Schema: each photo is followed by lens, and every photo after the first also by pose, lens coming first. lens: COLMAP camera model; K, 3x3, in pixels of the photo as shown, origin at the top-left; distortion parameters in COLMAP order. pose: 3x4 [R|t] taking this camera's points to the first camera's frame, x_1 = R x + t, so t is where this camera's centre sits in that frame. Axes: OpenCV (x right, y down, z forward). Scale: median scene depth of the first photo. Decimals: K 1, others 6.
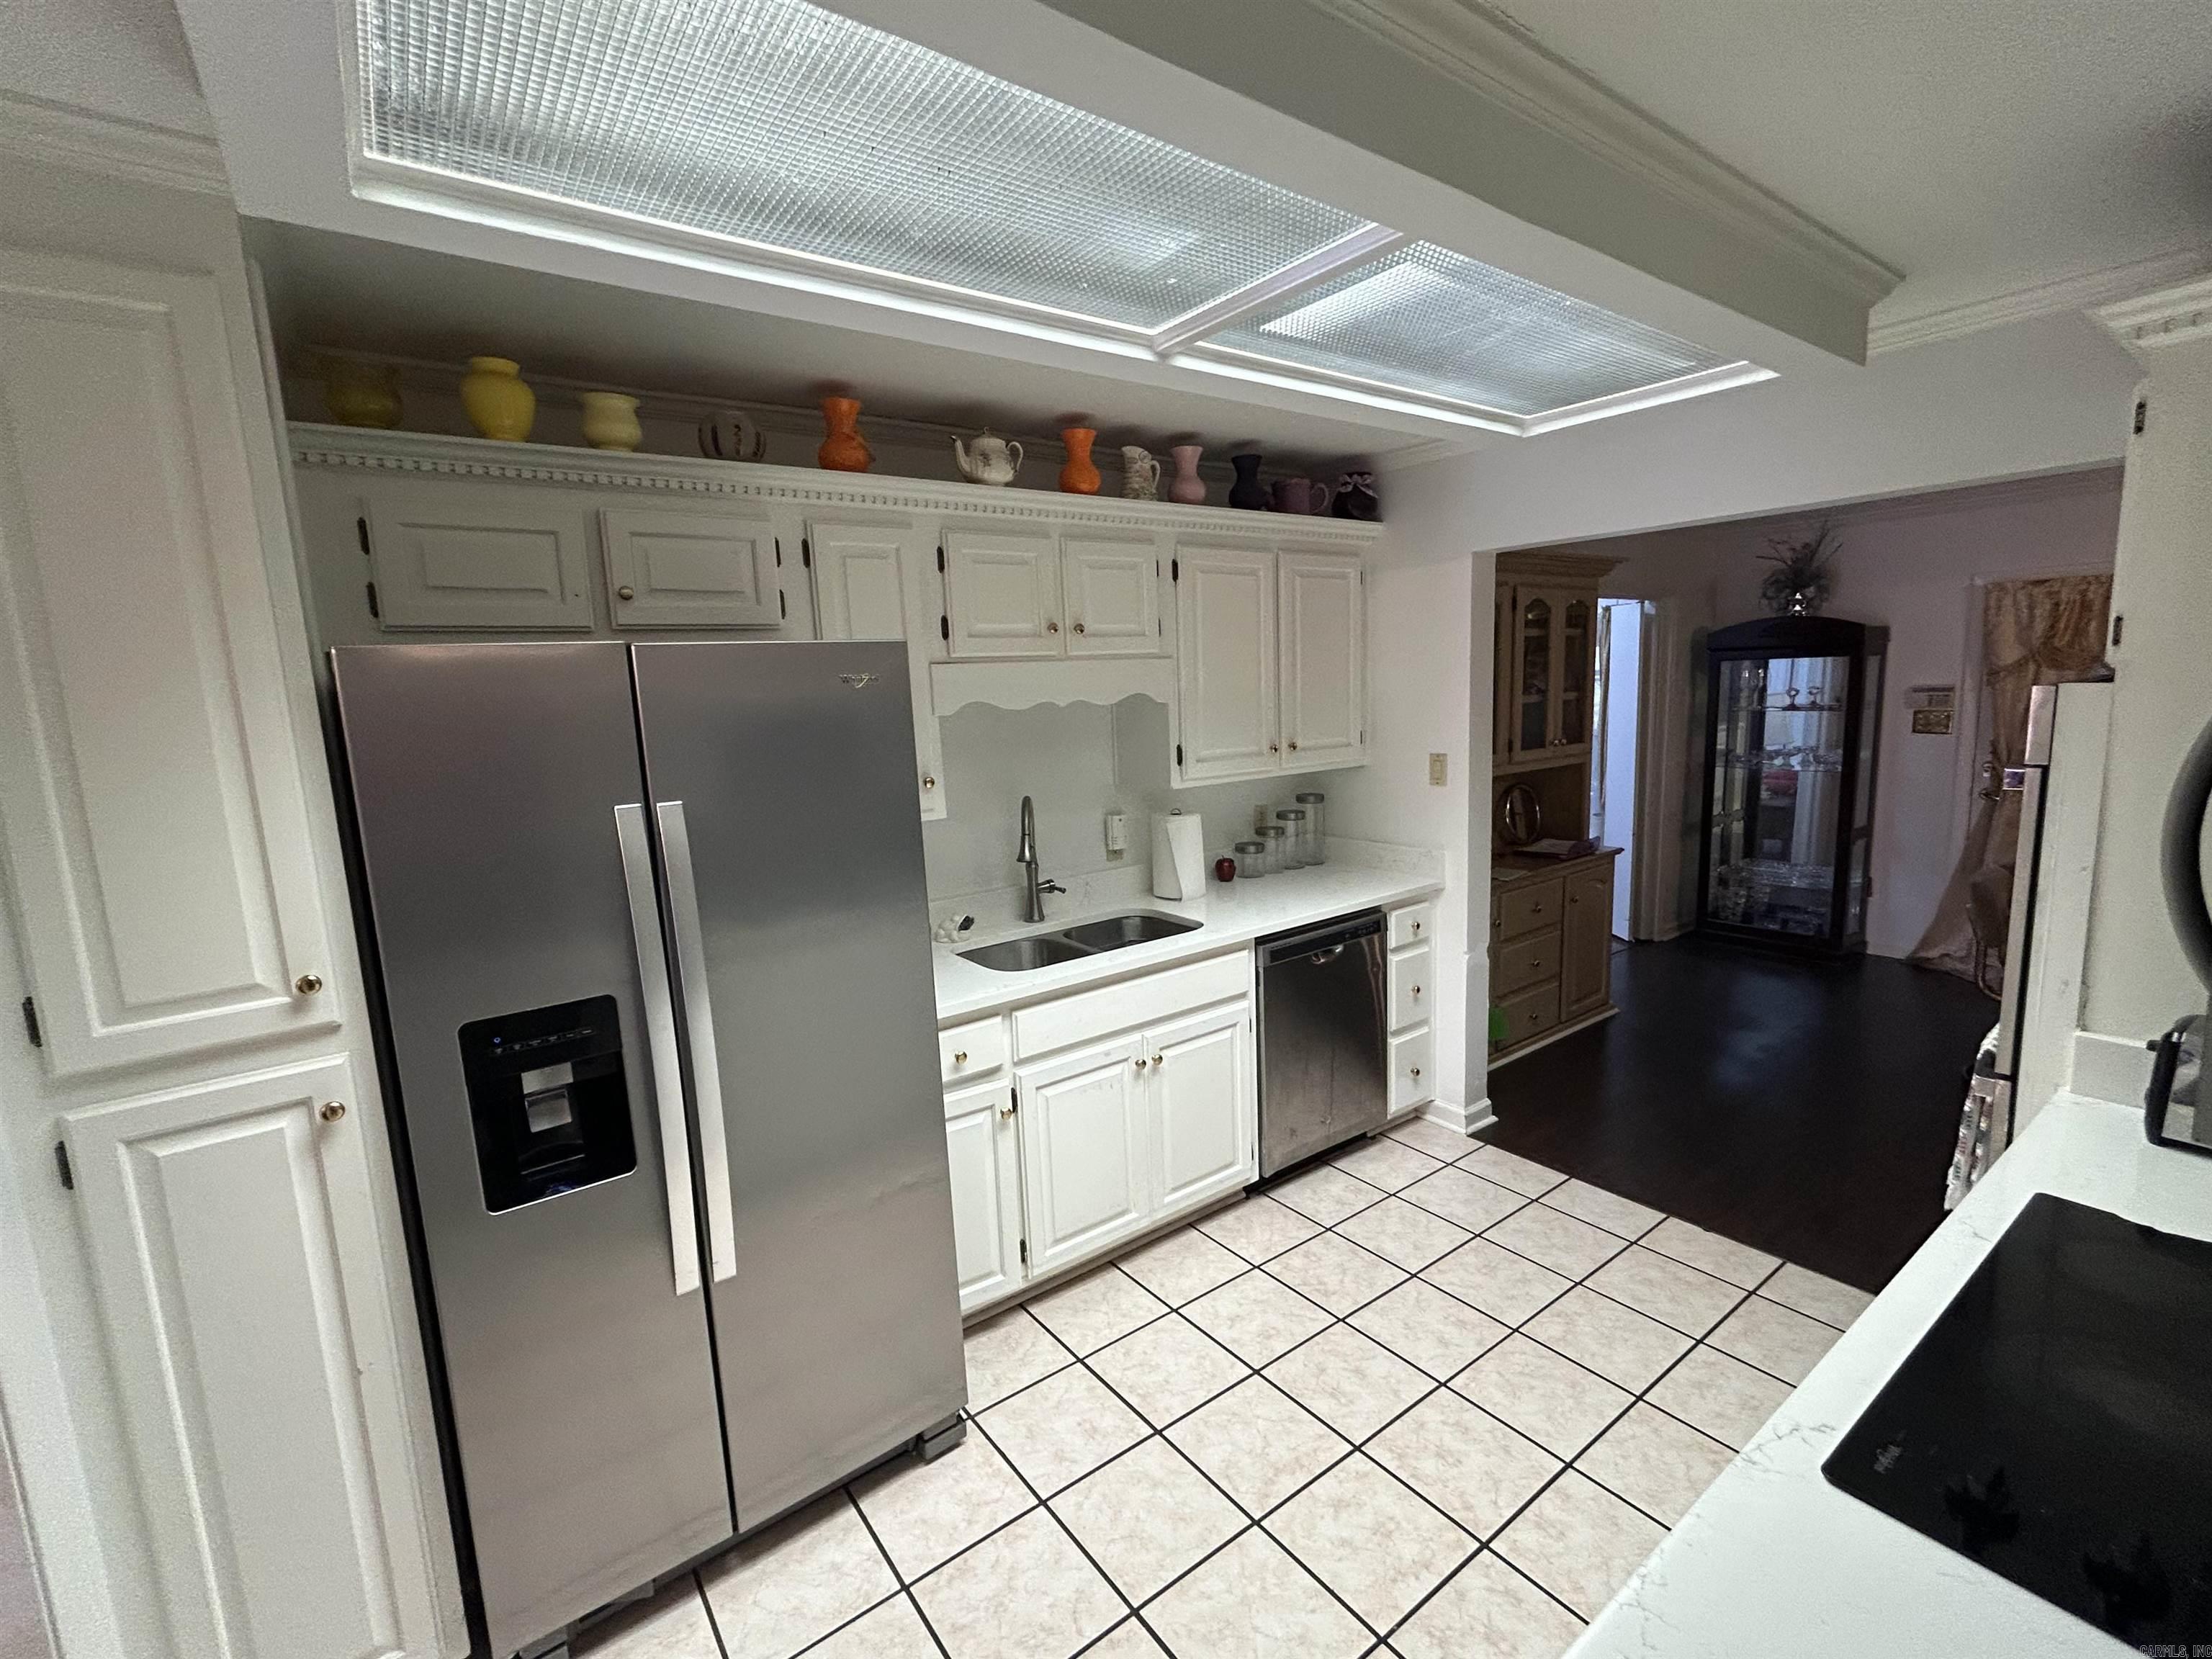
lens RADIAL K [[970.5, 0, 1106.0], [0, 970.5, 829.5], [0, 0, 1]] dist [0.001007, 0.000316]
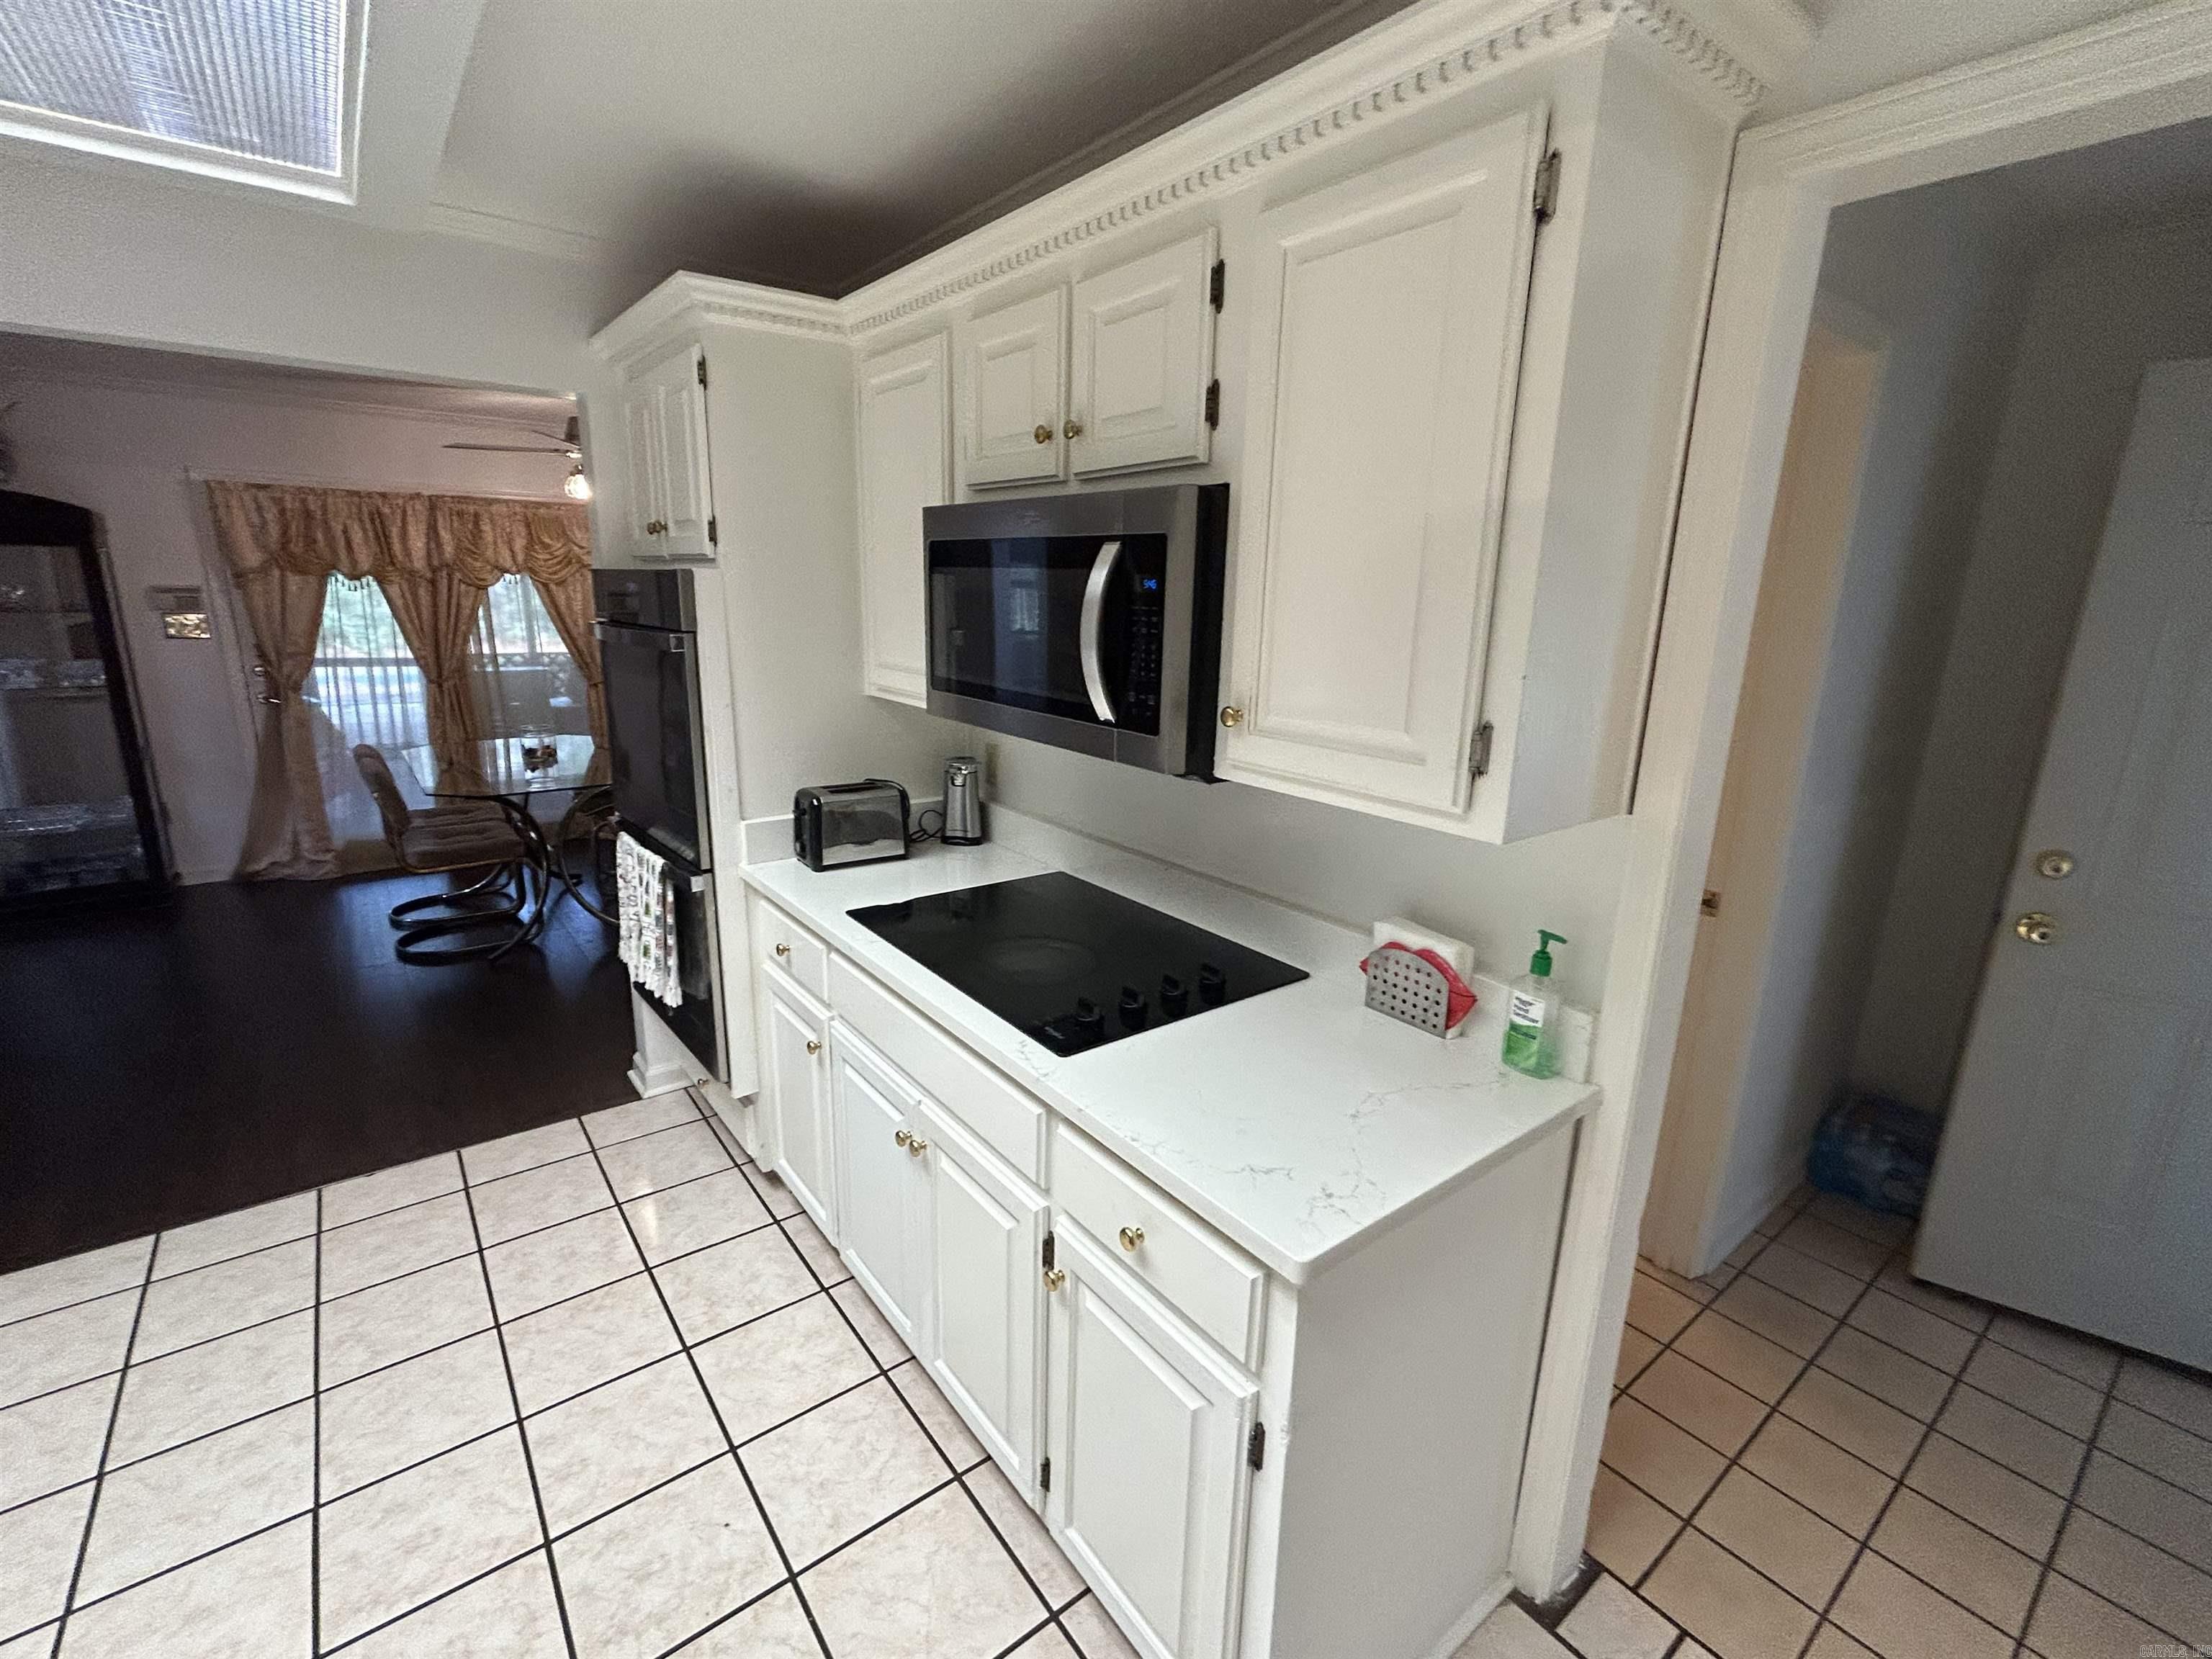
lens RADIAL K [[970.5, 0, 1106.0], [0, 970.5, 829.5], [0, 0, 1]] dist [0.001007, 0.000316]
pose [[-0.029268, -0.202133, 0.978921, -0.142740], [0.124650, 0.970957, 0.204216, -0.001471], [-0.991769, 0.127999, -0.003222, 0.171151]]
